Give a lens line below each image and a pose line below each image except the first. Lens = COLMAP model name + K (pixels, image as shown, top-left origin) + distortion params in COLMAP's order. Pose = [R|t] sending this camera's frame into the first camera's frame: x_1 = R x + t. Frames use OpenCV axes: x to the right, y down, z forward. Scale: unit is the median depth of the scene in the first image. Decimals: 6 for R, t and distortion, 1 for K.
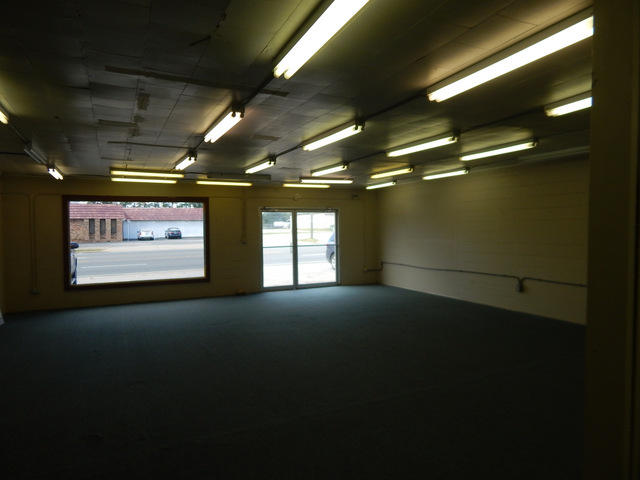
lens RADIAL K [[422.1, 0, 320.0], [0, 422.1, 240.0], [0, 0, 1]] dist [0.002297, -0.000018]
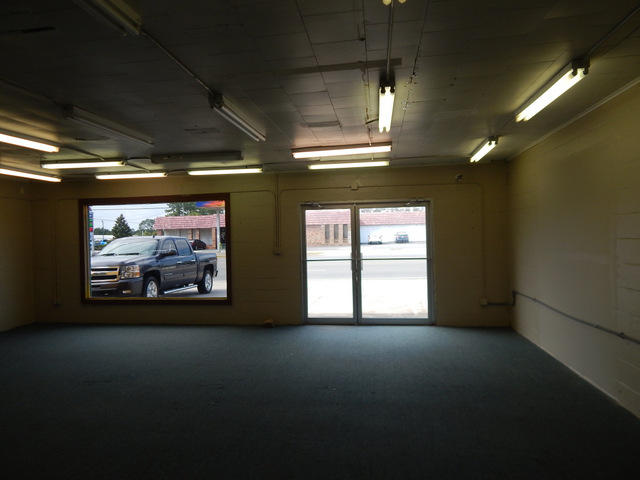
lens RADIAL K [[422.1, 0, 320.0], [0, 422.1, 240.0], [0, 0, 1]] dist [0.002297, -0.000018]
pose [[0.826839, -0.000700, -0.562438, 0.253980], [-0.004023, 0.999966, -0.007158, -0.010317], [0.562424, 0.008181, 0.826808, 0.401240]]
